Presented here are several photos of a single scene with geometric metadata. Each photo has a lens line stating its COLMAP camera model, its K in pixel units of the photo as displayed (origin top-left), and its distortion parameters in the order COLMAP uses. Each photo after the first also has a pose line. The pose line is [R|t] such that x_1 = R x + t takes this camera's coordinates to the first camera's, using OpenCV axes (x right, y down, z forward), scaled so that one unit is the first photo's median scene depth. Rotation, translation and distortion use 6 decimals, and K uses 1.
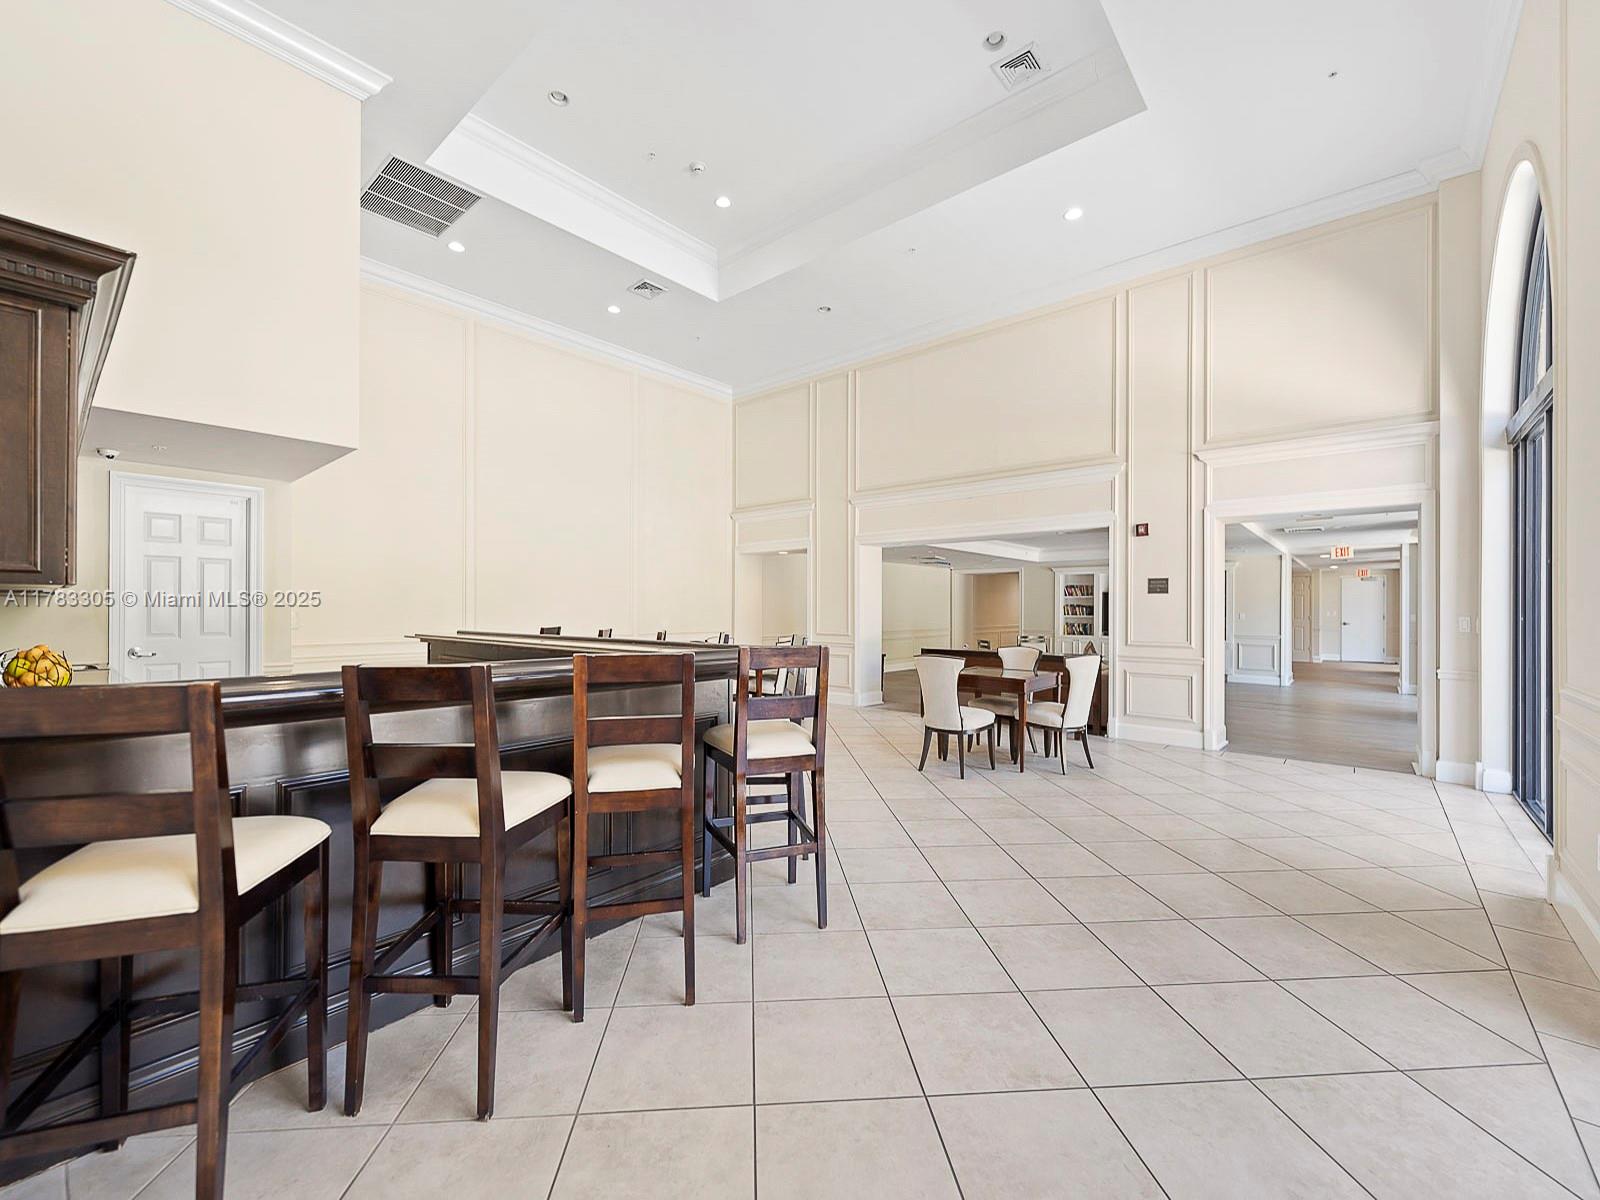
lens RADIAL K [[656.4, 0, 801.7], [0, 656.4, 599.5], [0, 0, 1]] dist [-0.002257, -0.000248]
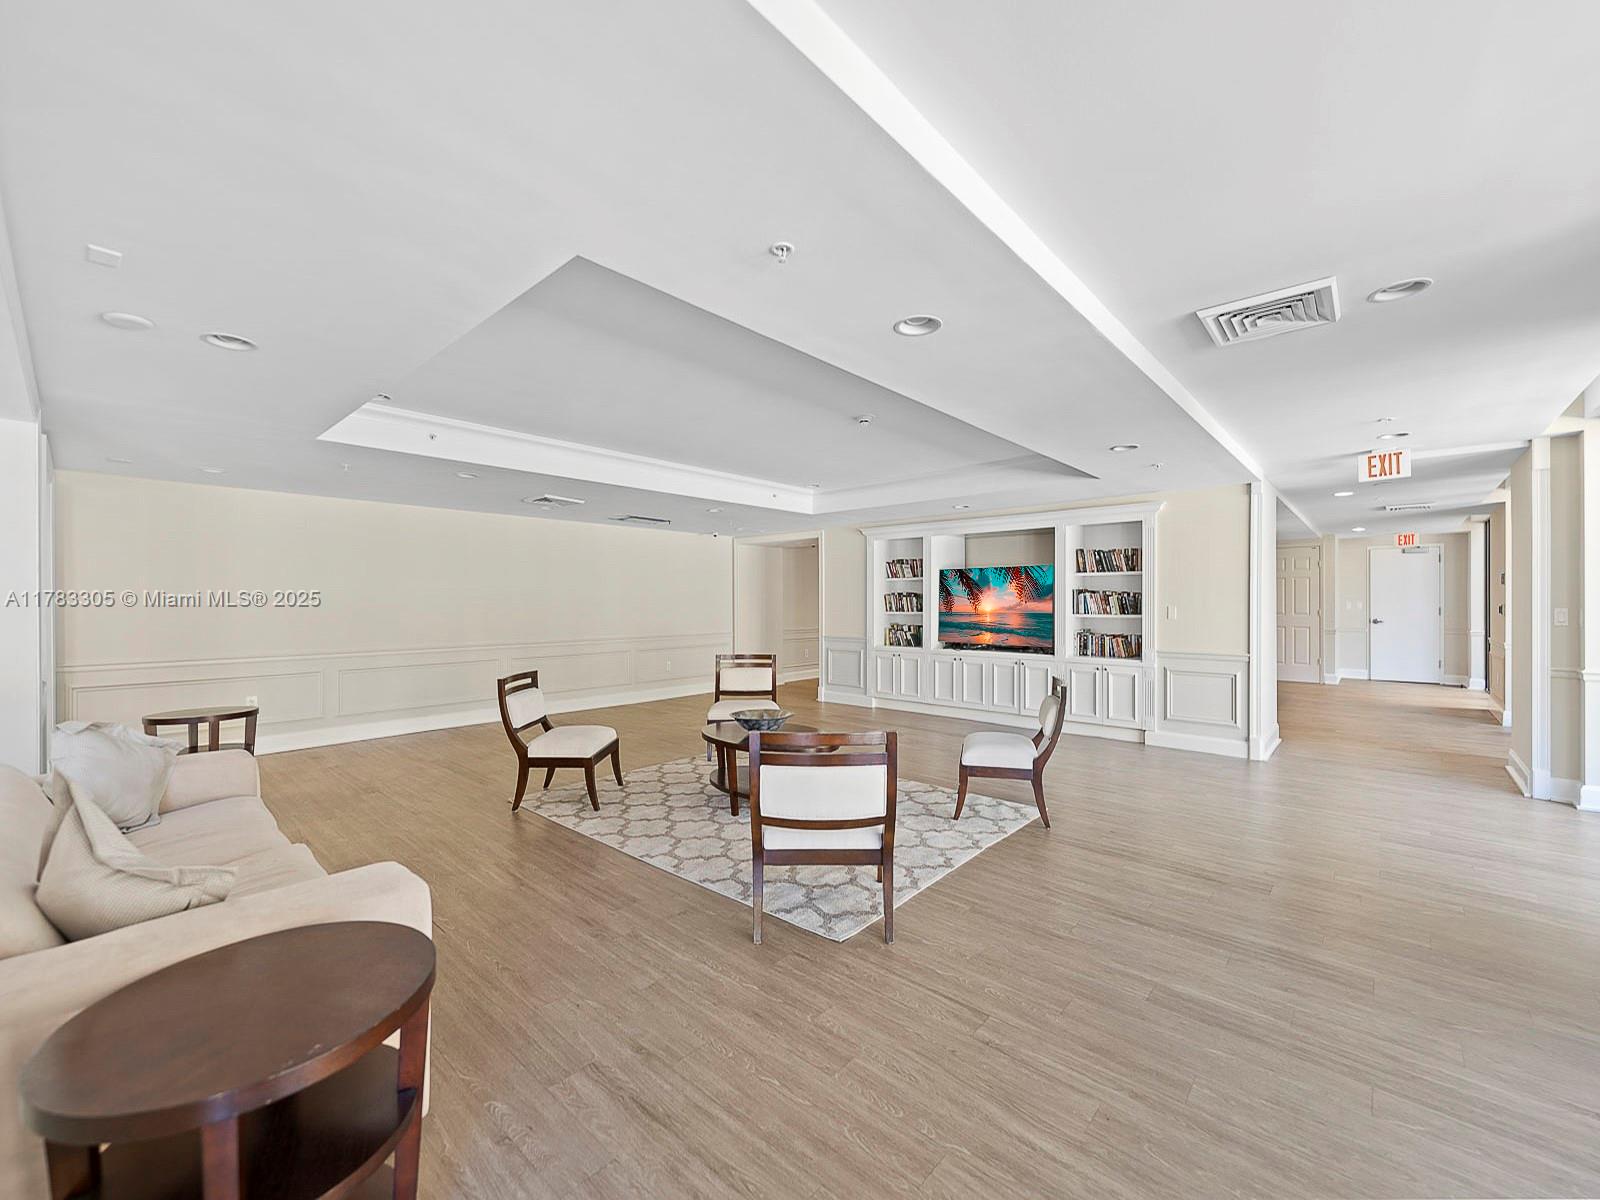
lens RADIAL K [[656.4, 0, 802.7], [0, 656.4, 597.9], [0, 0, 1]] dist [-0.002257, -0.000248]
pose [[0.999862, -0.003985, -0.016116, 0.344350], [0.004047, 0.999984, 0.003827, 0.009819], [0.016100, -0.003892, 0.999863, 0.431484]]
